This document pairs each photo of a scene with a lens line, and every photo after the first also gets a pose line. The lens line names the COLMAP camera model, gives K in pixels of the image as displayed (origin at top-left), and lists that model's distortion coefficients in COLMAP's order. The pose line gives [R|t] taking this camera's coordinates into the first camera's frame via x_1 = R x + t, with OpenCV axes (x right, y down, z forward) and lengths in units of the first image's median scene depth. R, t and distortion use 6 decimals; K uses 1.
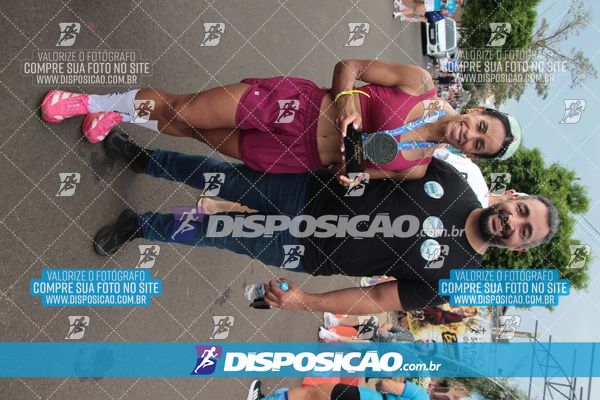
lens RADIAL K [[572.7, 0, 300.0], [0, 572.7, 200.0], [0, 0, 1]] dist [-0.347358, 0.595167]
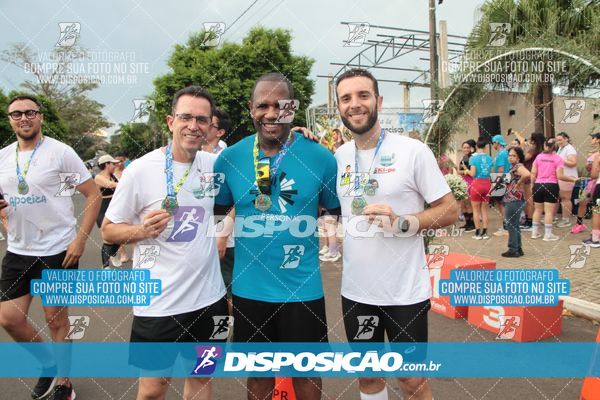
lens RADIAL K [[516.9, 0, 287.2], [0, 516.9, 188.2], [0, 0, 1]] dist [-0.174864, 0.198576]
pose [[-0.107111, -0.973194, 0.203523, 0.049603], [0.982903, -0.072812, 0.169119, -0.037441], [-0.149766, 0.218157, 0.964353, 0.175793]]
